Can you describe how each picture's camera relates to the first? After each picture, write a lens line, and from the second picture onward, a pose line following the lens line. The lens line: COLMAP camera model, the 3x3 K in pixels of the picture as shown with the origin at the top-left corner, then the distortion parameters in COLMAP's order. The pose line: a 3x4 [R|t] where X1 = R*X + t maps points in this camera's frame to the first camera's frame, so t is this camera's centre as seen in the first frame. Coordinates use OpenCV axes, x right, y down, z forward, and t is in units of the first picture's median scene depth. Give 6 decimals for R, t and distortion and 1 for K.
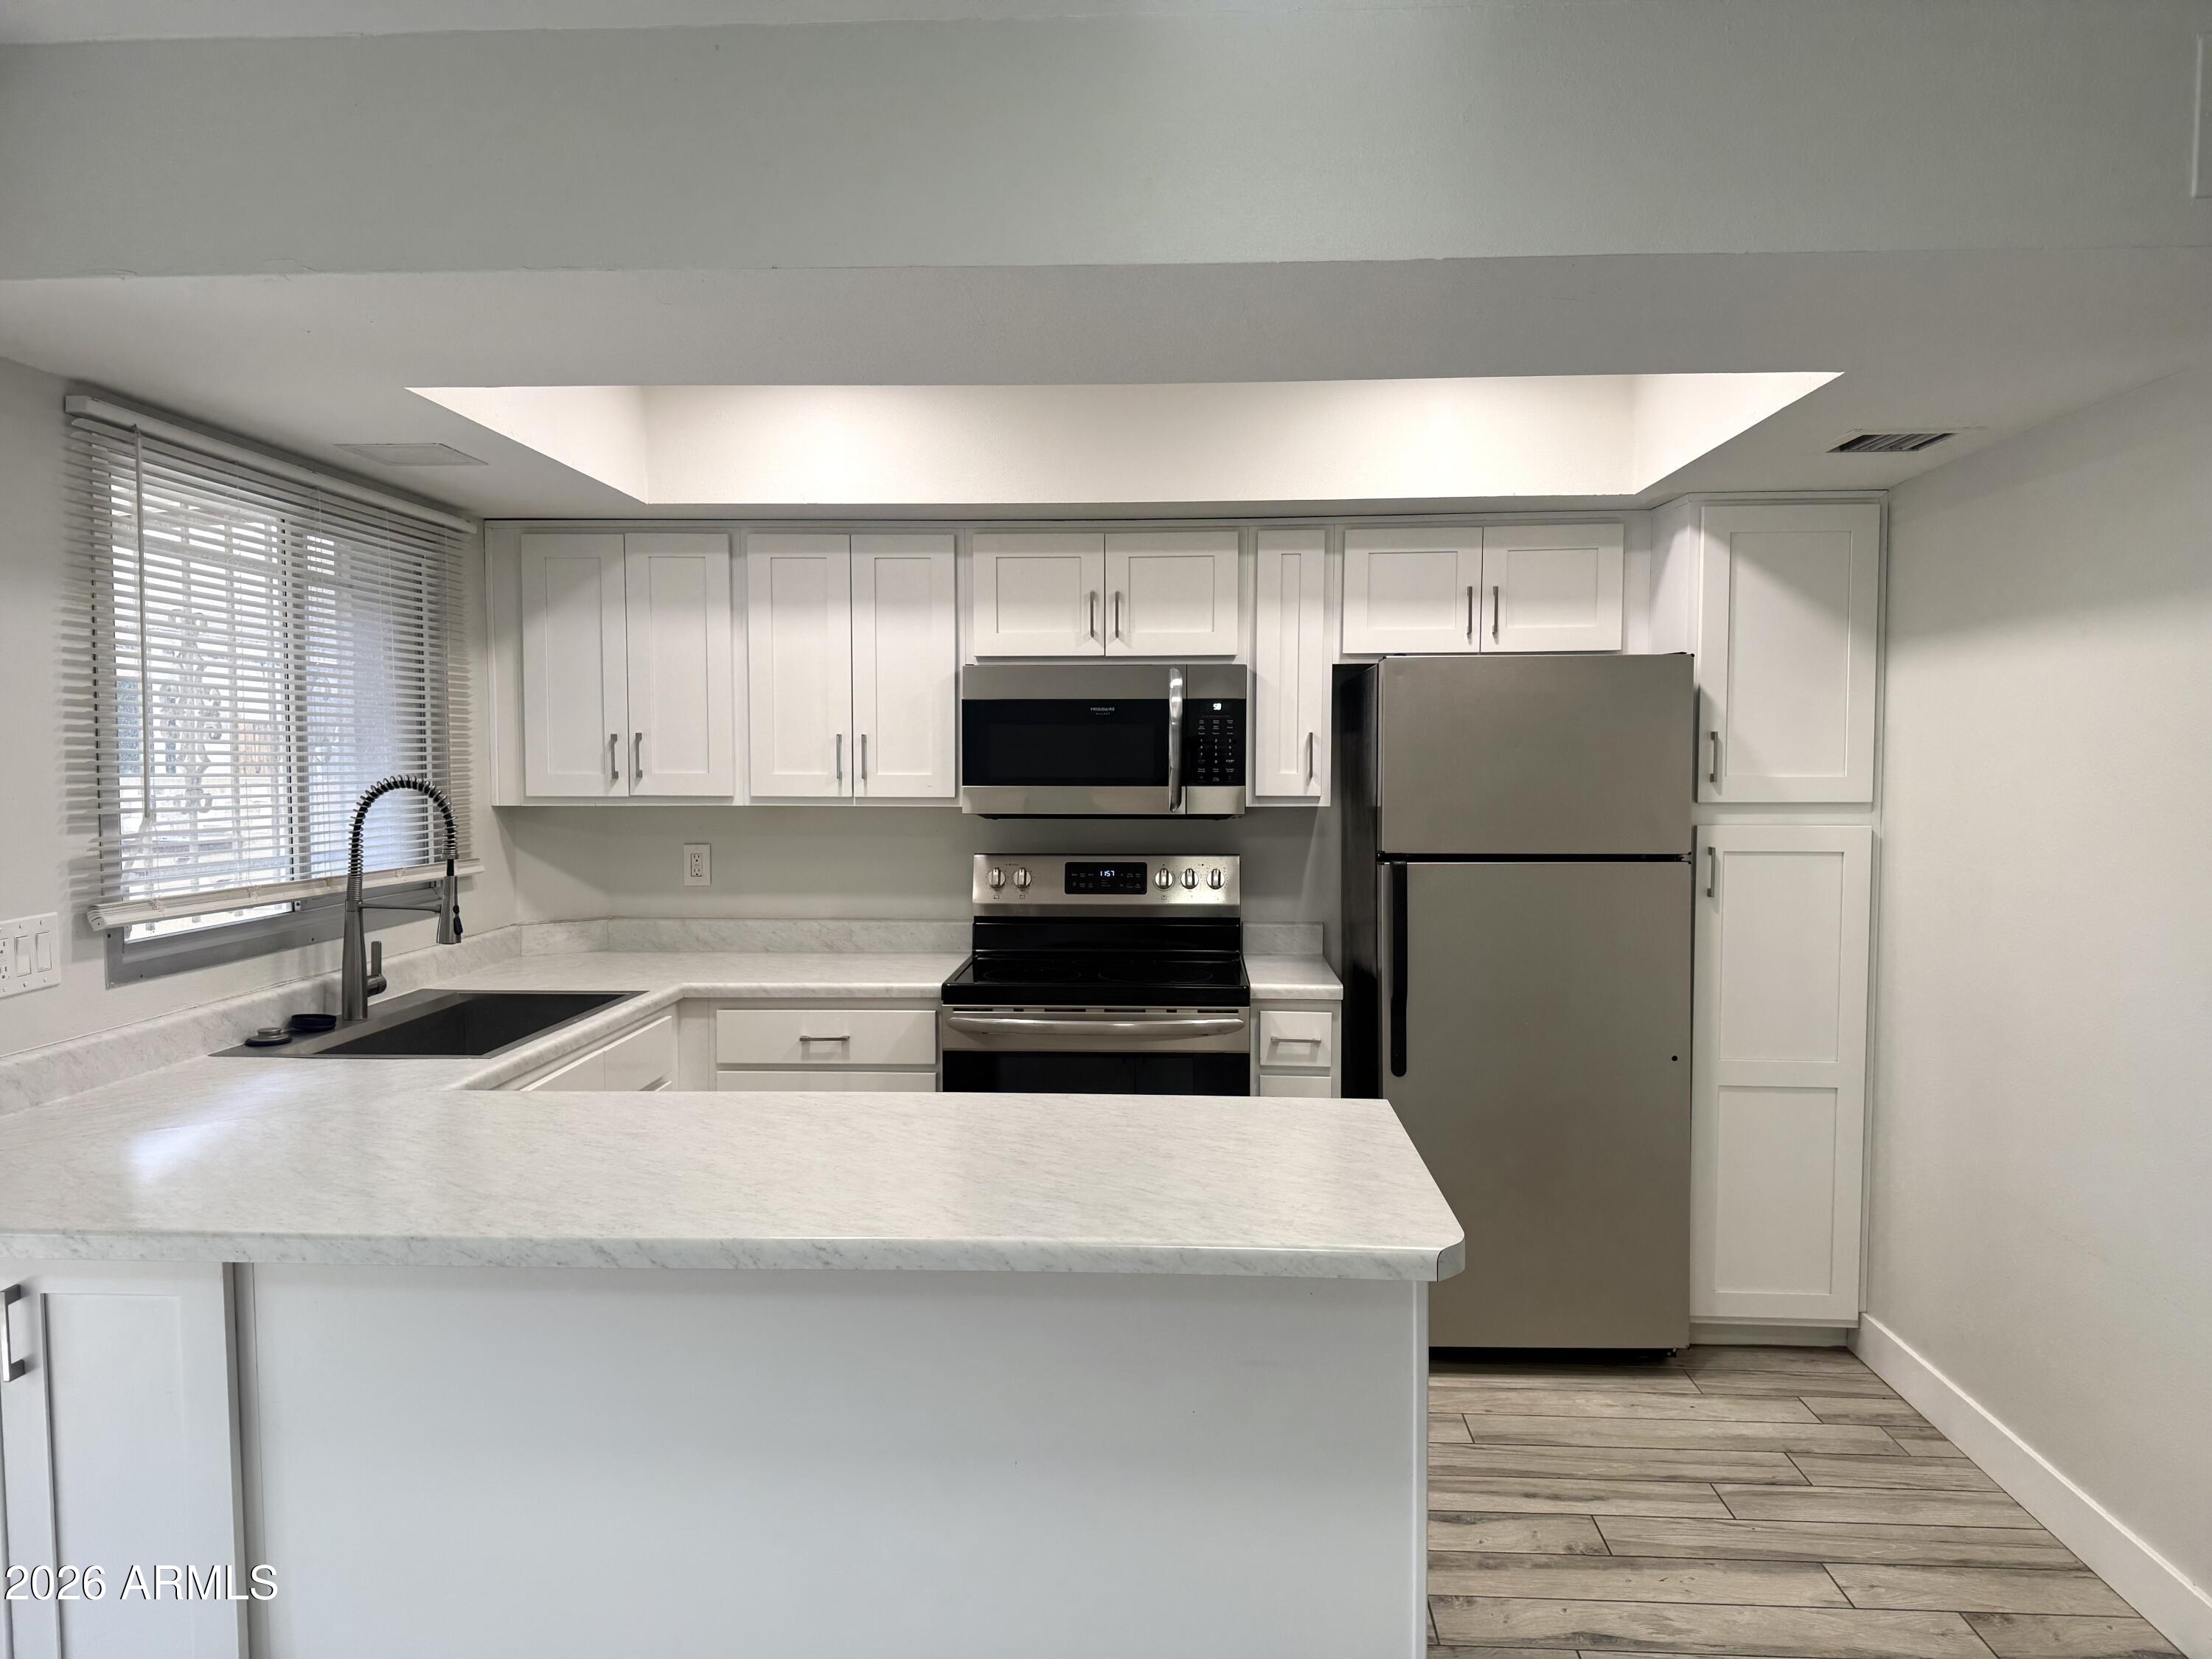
lens RADIAL K [[1527.0, 0, 1106.0], [0, 1527.0, 829.5], [0, 0, 1]] dist [0.001569, 0.000267]
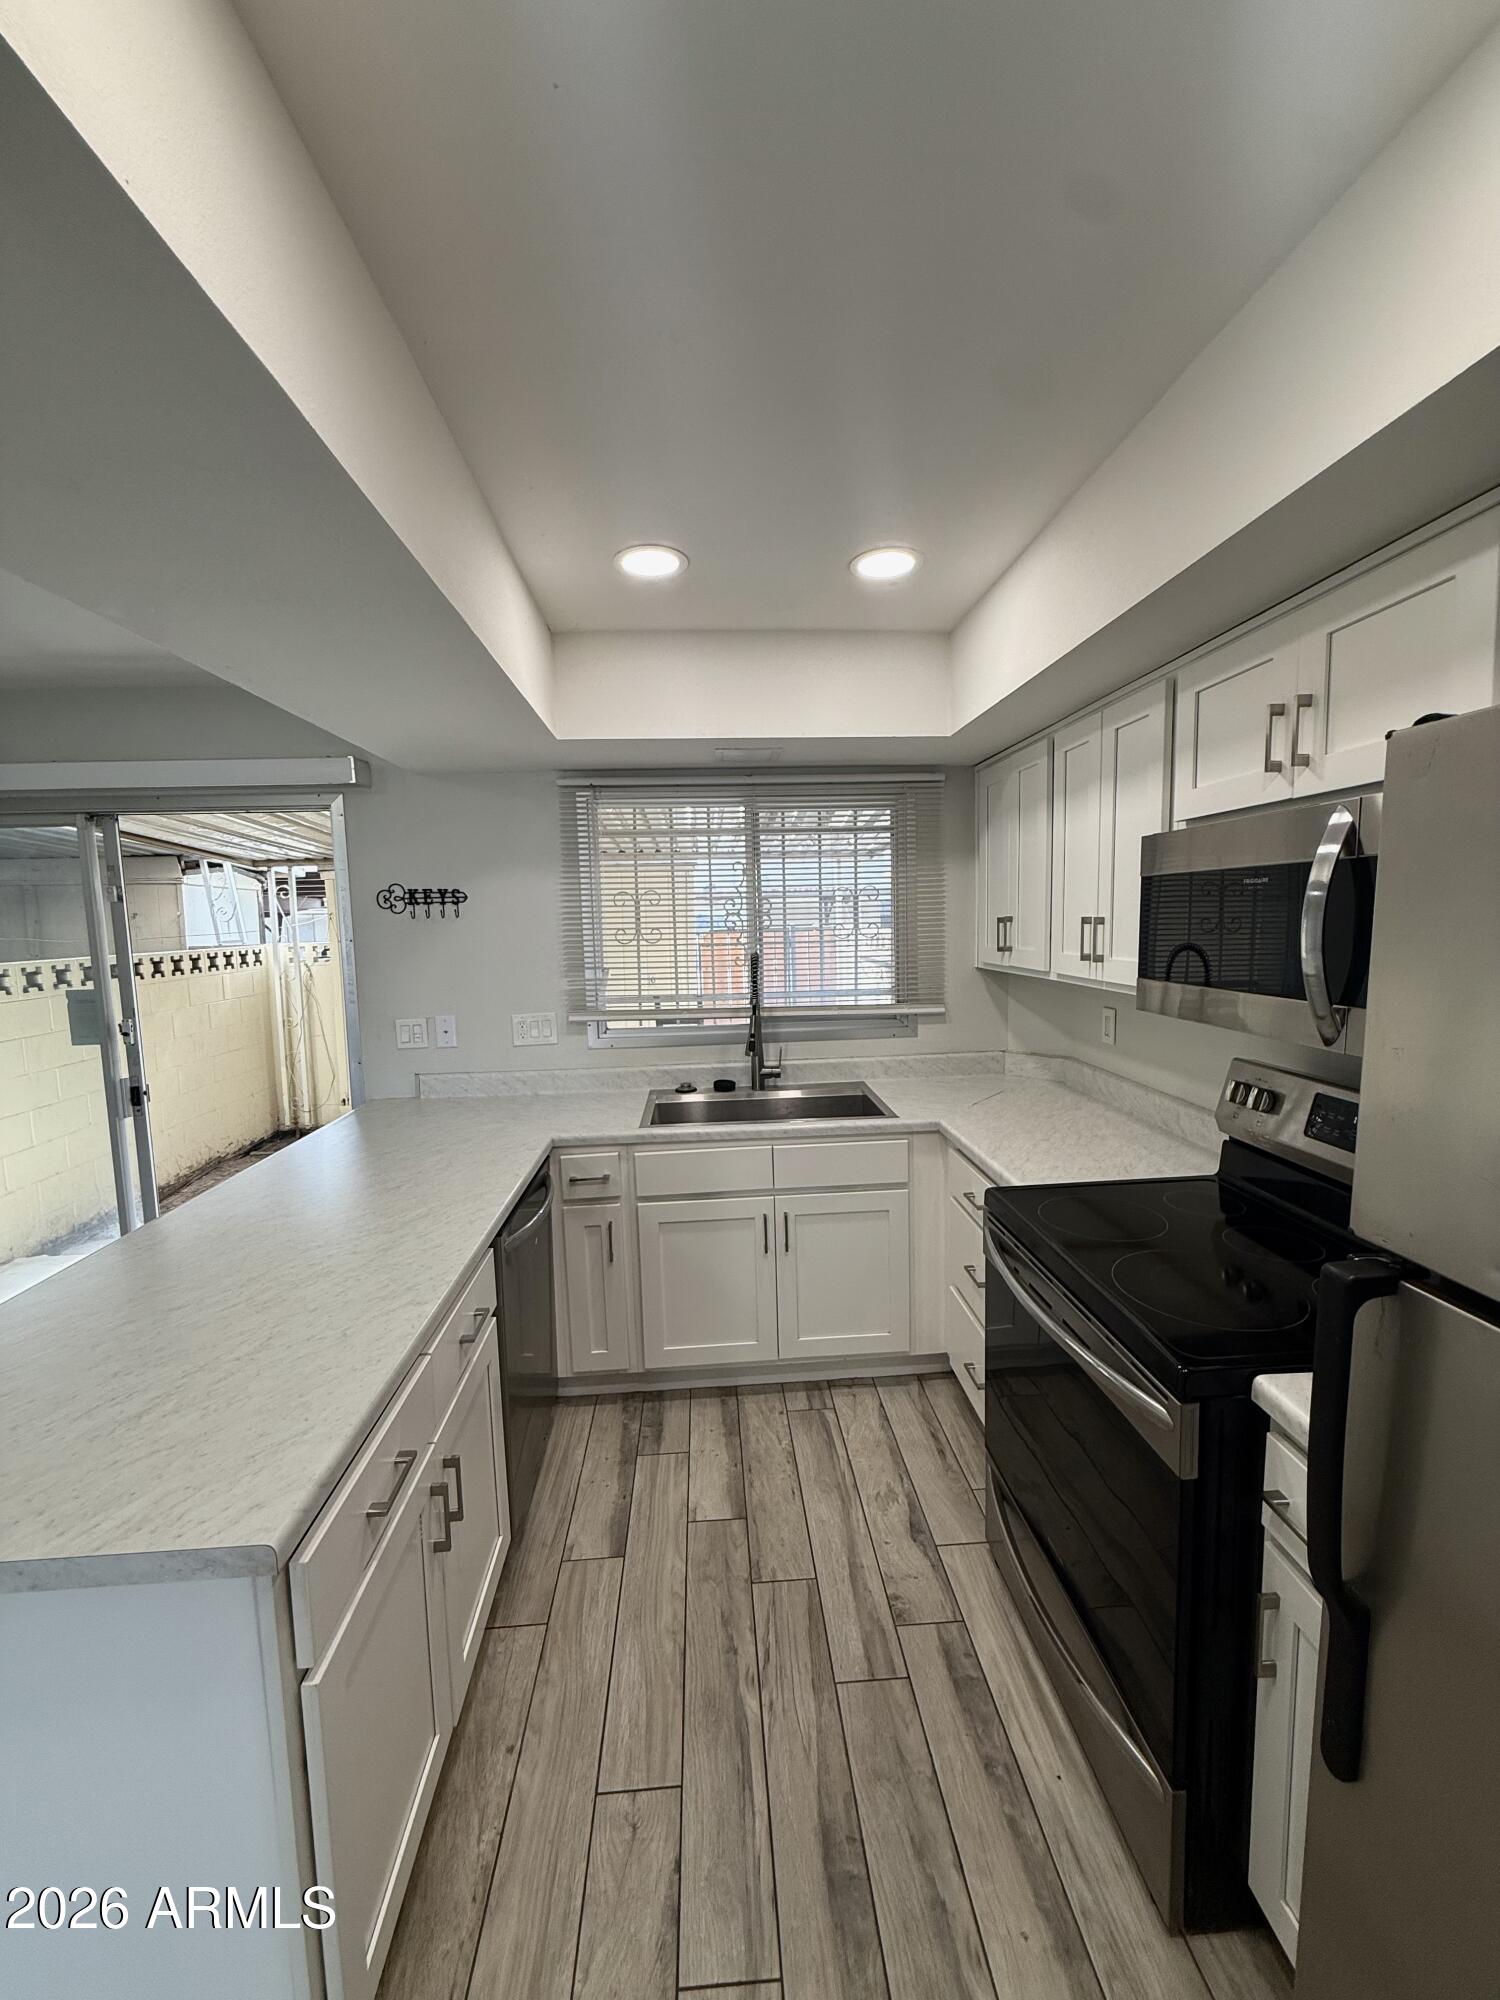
lens RADIAL K [[776.1, 0, 750.0], [0, 776.1, 1000.0], [0, 0, 1]] dist [0.000265, -0.000005]
pose [[0.120188, 0.099638, -0.987738, 0.313266], [-0.023559, 0.994957, 0.097499, -0.053524], [0.992472, 0.011552, 0.121929, 0.728204]]
